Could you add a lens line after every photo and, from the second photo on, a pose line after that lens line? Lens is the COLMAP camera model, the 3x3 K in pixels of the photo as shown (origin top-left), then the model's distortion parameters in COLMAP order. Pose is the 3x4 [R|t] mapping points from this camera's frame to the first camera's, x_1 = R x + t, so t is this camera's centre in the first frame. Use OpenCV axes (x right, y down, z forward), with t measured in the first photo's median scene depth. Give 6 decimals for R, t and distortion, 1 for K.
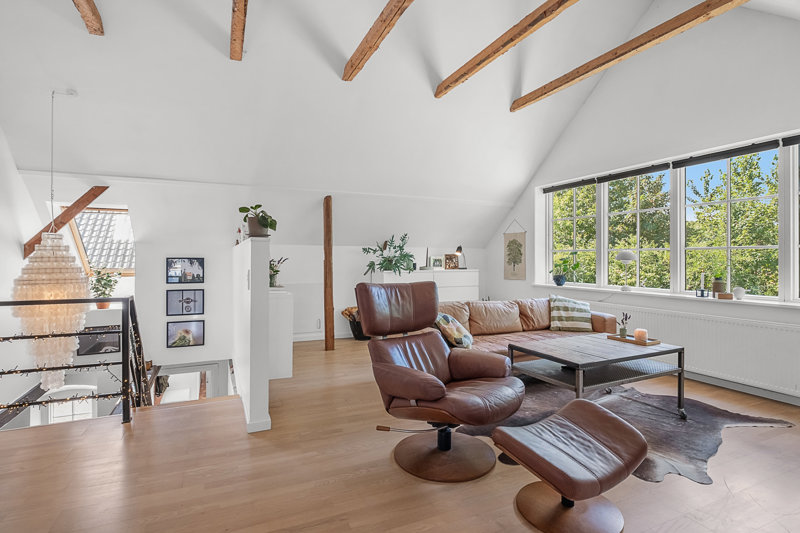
lens RADIAL K [[405.7, 0, 398.1], [0, 405.7, 261.8], [0, 0, 1]] dist [-0.003811, -0.001760]
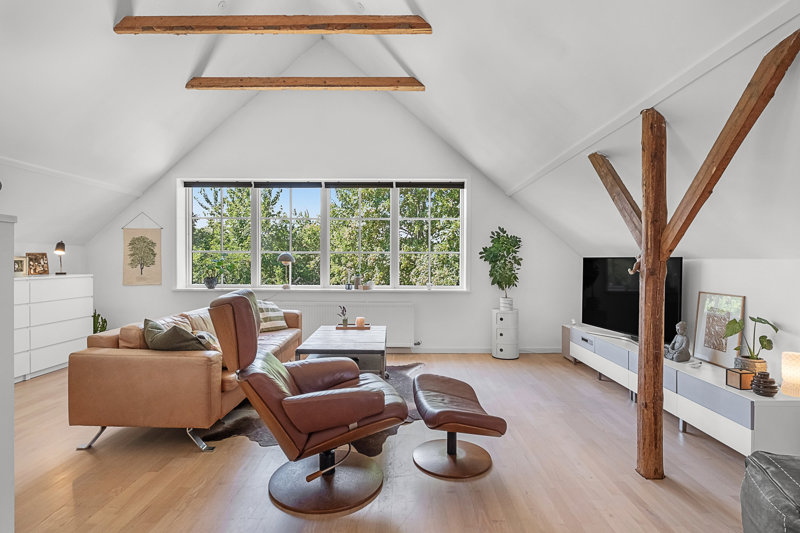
lens RADIAL K [[405.7, 0, 397.5], [0, 405.7, 265.3], [0, 0, 1]] dist [-0.003811, -0.001760]
pose [[0.425135, -0.010569, 0.905068, -0.272894], [0.004262, 0.999944, 0.009675, -0.002607], [-0.905120, -0.000256, 0.425156, 0.208298]]
